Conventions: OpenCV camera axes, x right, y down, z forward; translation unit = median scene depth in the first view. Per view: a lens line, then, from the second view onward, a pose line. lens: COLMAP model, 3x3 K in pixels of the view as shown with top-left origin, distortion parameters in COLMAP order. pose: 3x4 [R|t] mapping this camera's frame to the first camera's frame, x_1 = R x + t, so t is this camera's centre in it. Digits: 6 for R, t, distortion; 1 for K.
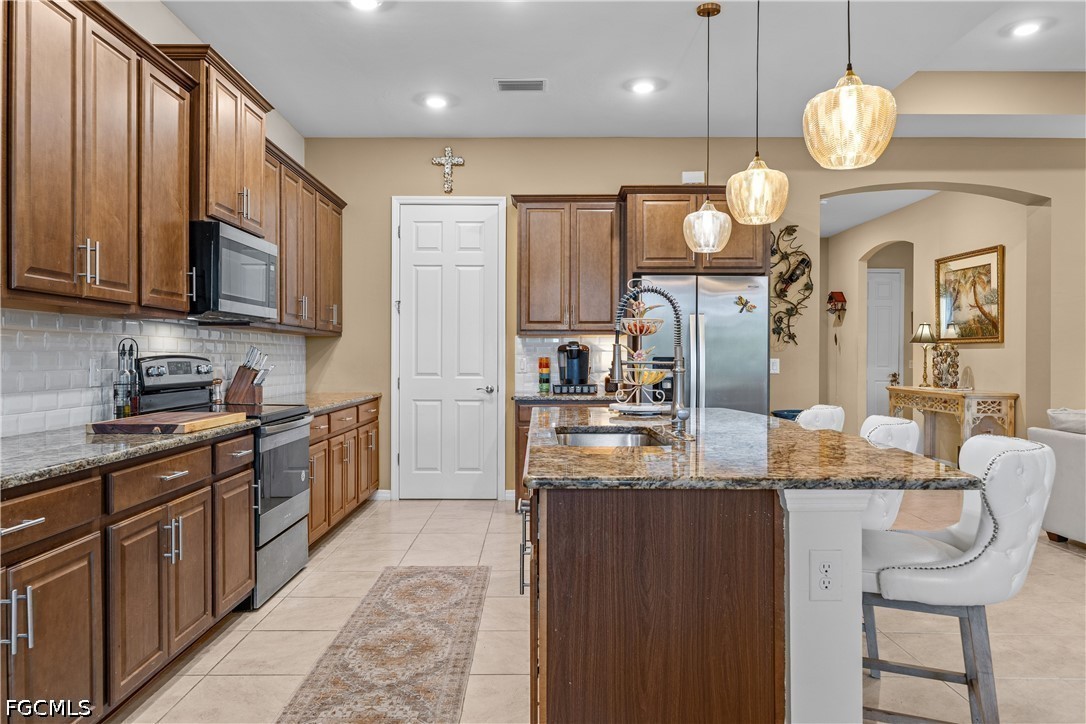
lens RADIAL K [[757.9, 0, 525.8], [0, 757.9, 358.0], [0, 0, 1]] dist [0.003036, 0.000749]
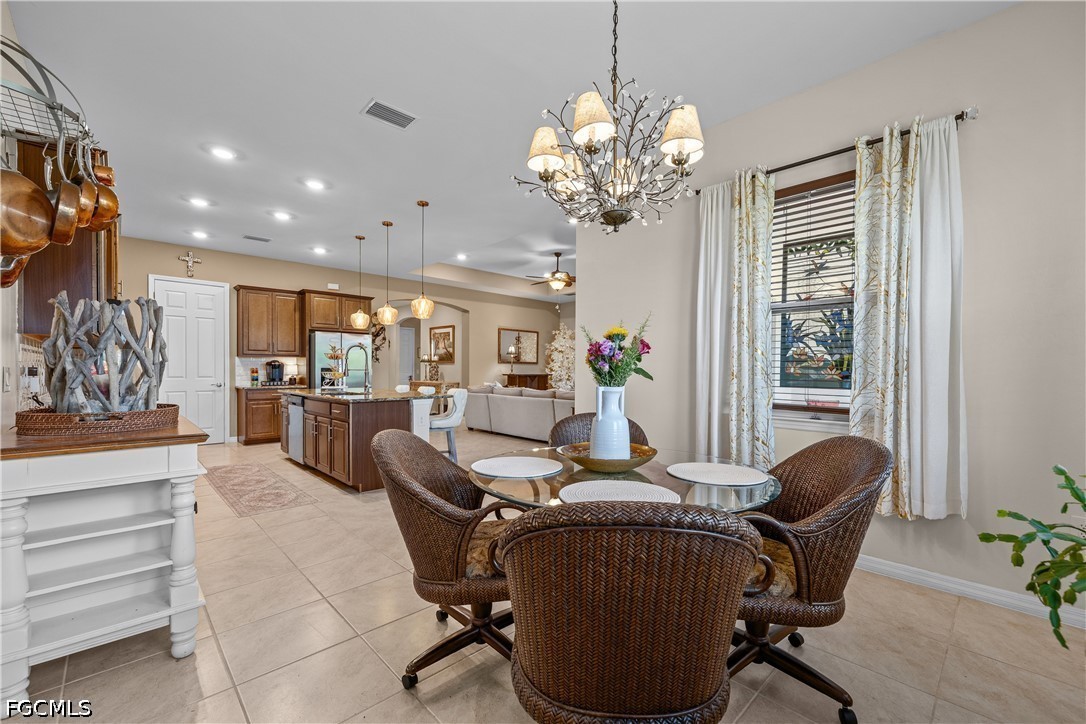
lens RADIAL K [[449.9, 0, 554.3], [0, 449.9, 373.4], [0, 0, 1]] dist [0.000862, 0.000017]
pose [[0.706711, -0.005055, 0.707485, -0.267190], [-0.002081, 0.999955, 0.009223, 0.001148], [-0.707500, -0.007990, 0.706669, -0.405226]]
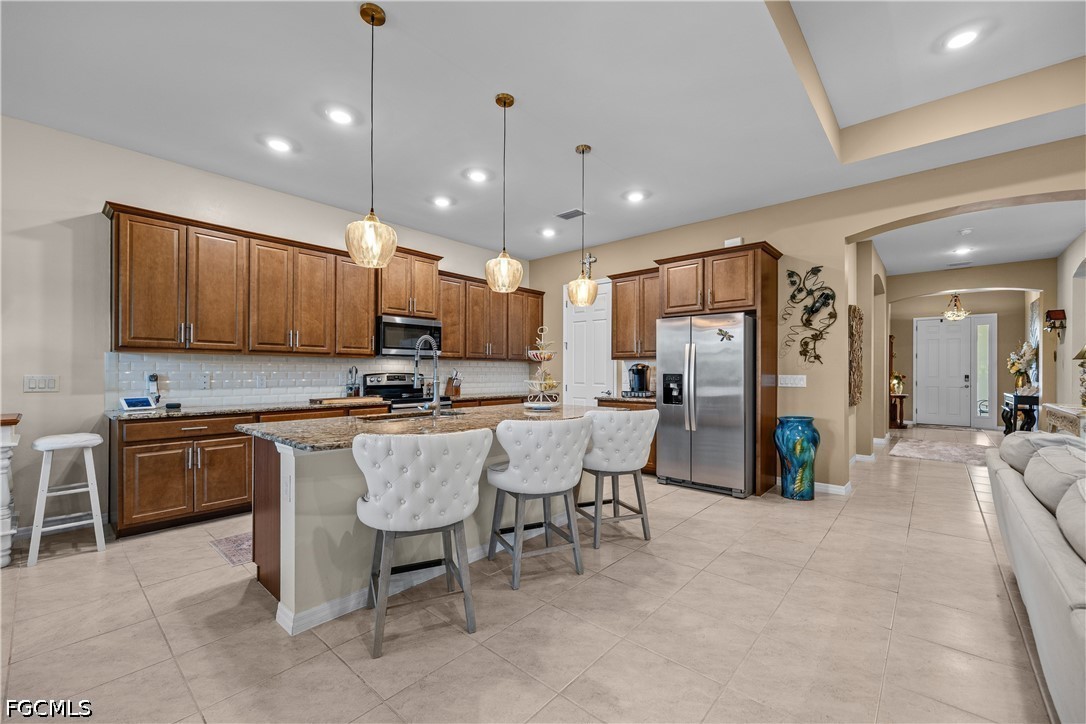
lens RADIAL K [[442.6, 0, 542.1], [0, 442.6, 369.6], [0, 0, 1]] dist [0.008779, -0.000054]
pose [[0.754209, -0.004380, -0.656620, 0.515784], [-0.001619, 0.999962, -0.008529, -0.001501], [0.656632, 0.007496, 0.754174, 0.177597]]
